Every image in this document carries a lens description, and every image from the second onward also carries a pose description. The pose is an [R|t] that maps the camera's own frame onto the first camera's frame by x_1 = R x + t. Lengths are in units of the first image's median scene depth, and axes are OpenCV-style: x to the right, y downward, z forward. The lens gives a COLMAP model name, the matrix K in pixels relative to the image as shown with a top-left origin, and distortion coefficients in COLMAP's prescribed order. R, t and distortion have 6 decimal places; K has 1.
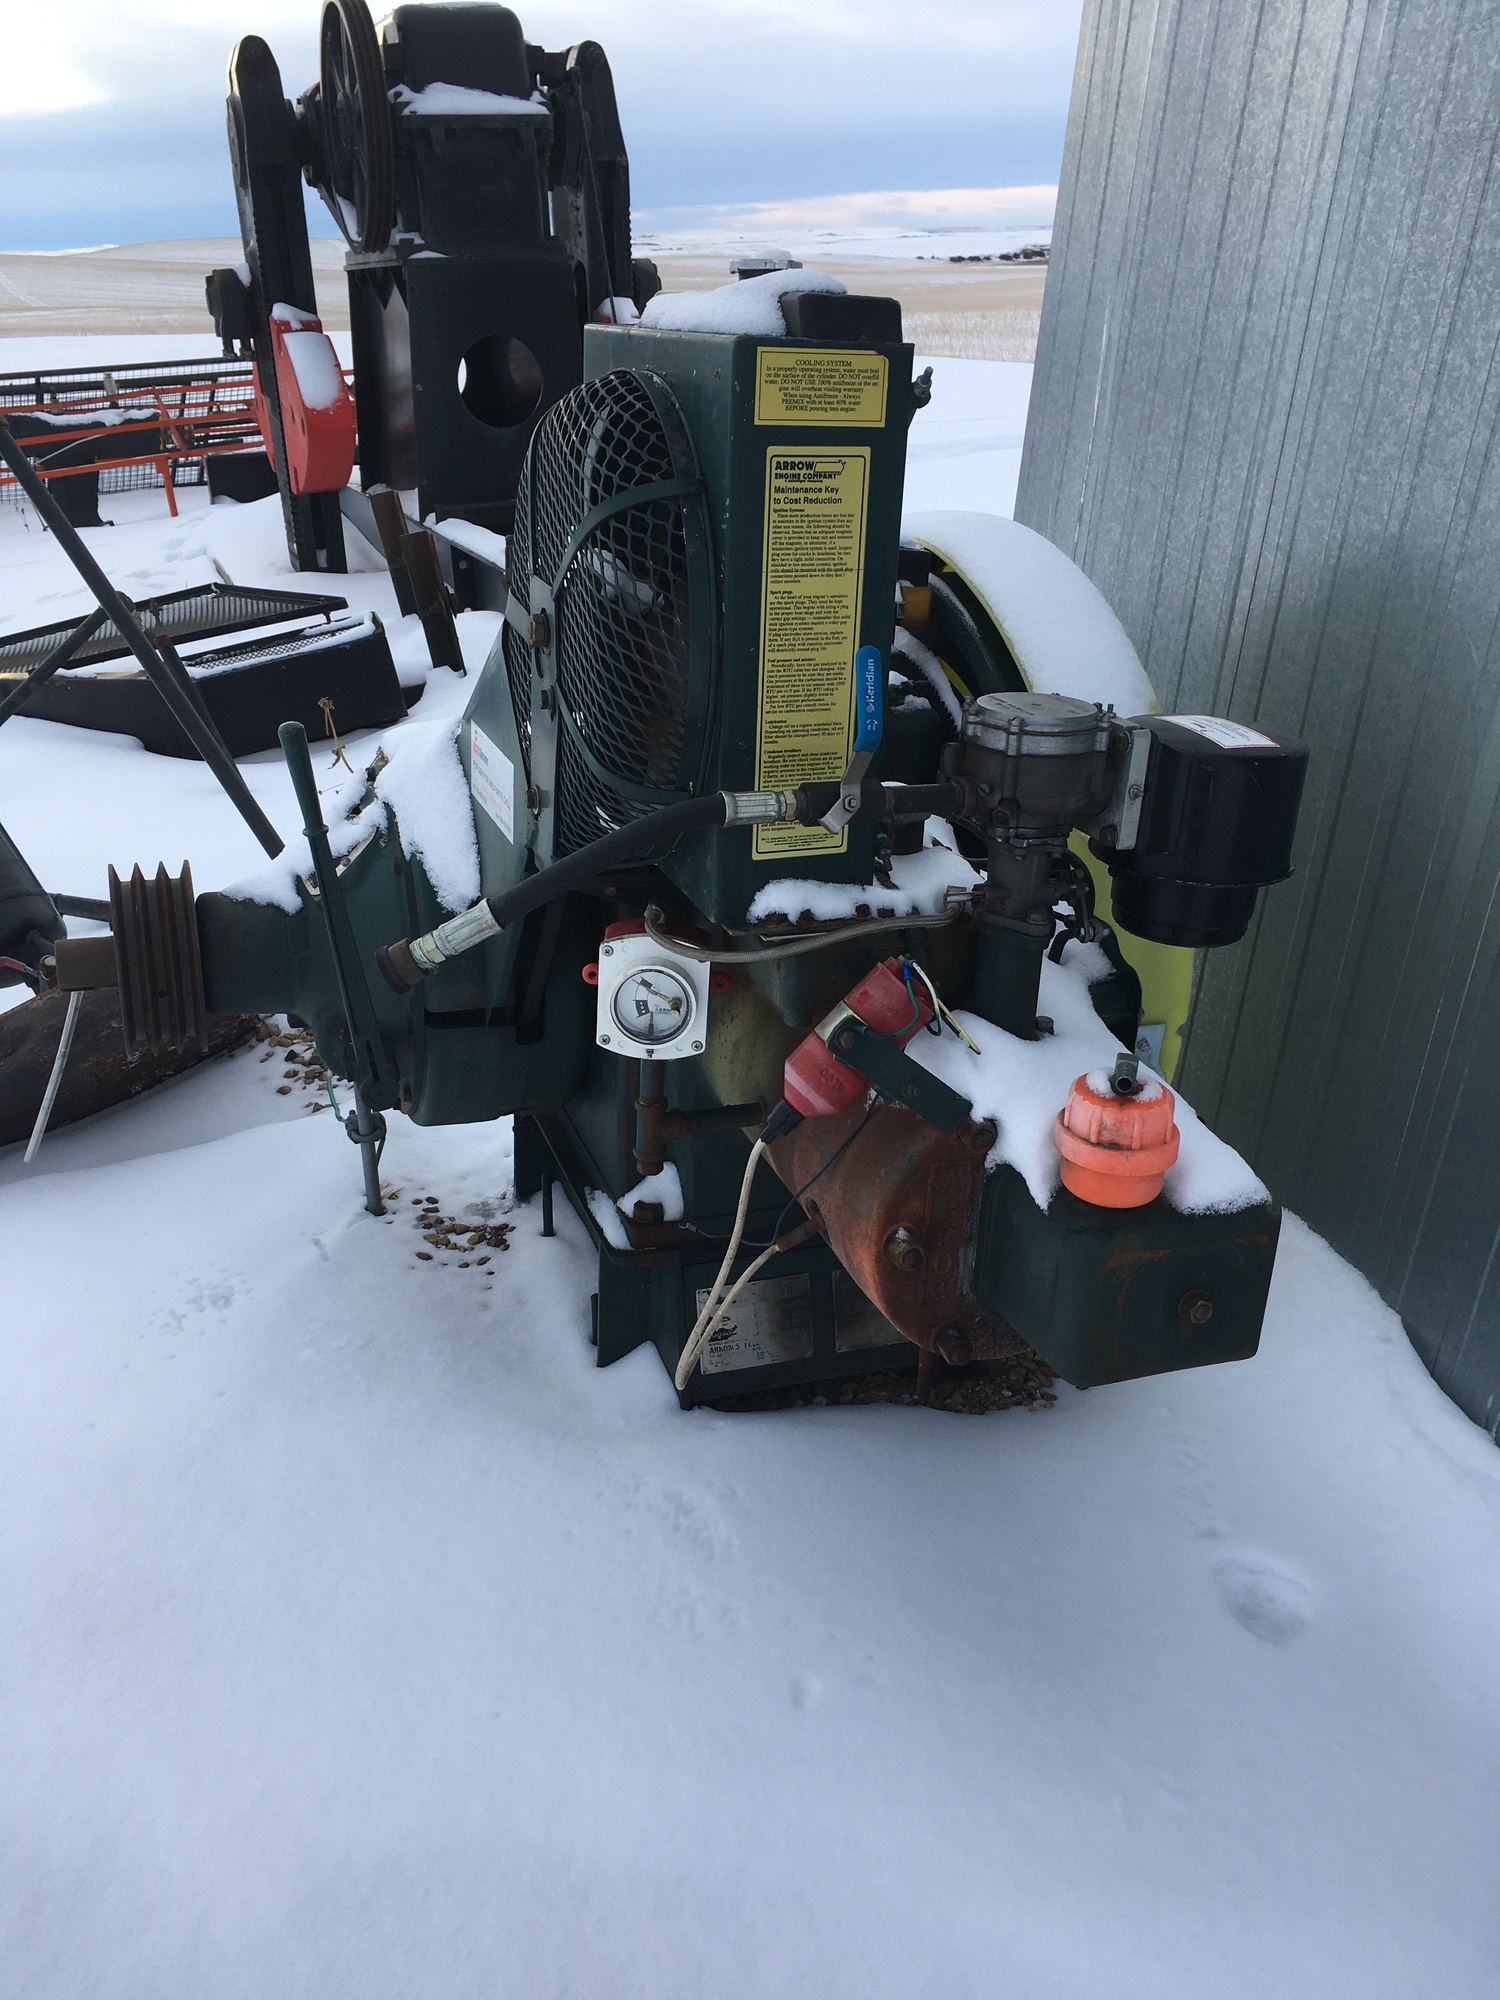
lens RADIAL K [[1692.1, 0, 747.4], [0, 1692.1, 1007.0], [0, 0, 1]] dist [0.083900, -0.109348]
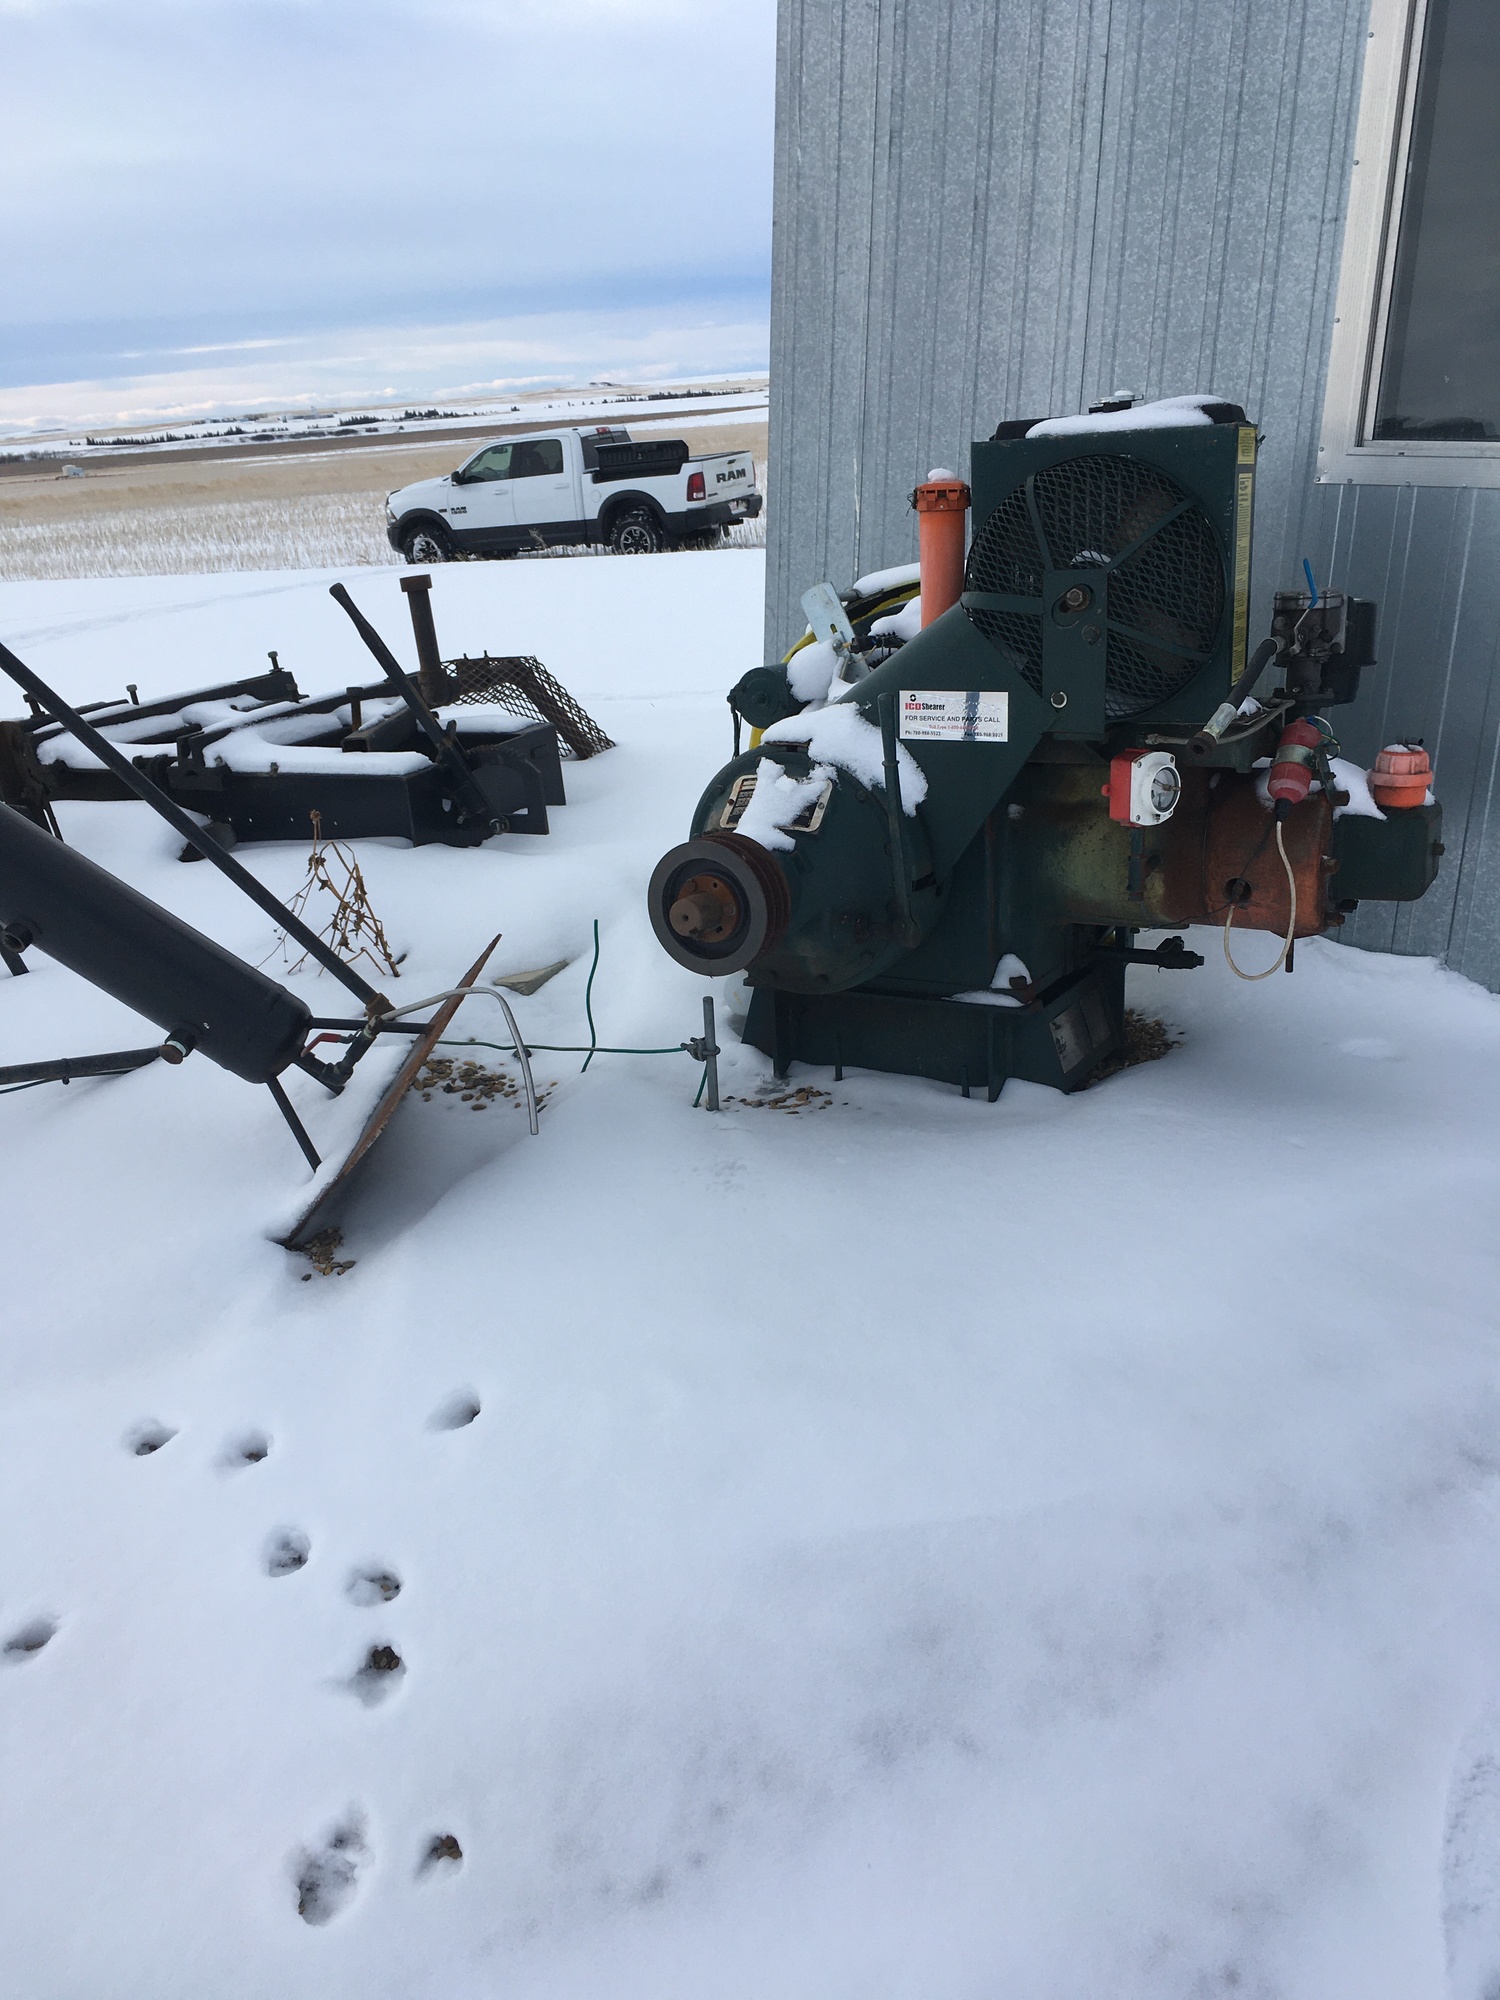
lens RADIAL K [[1682.6, 0, 757.9], [0, 1682.6, 995.4], [0, 0, 1]] dist [0.085303, -0.113718]
pose [[0.747636, -0.251712, 0.614557, -0.992549], [0.319556, 0.947567, -0.000647, 0.045063], [-0.582171, 0.196870, 0.788872, -0.085762]]
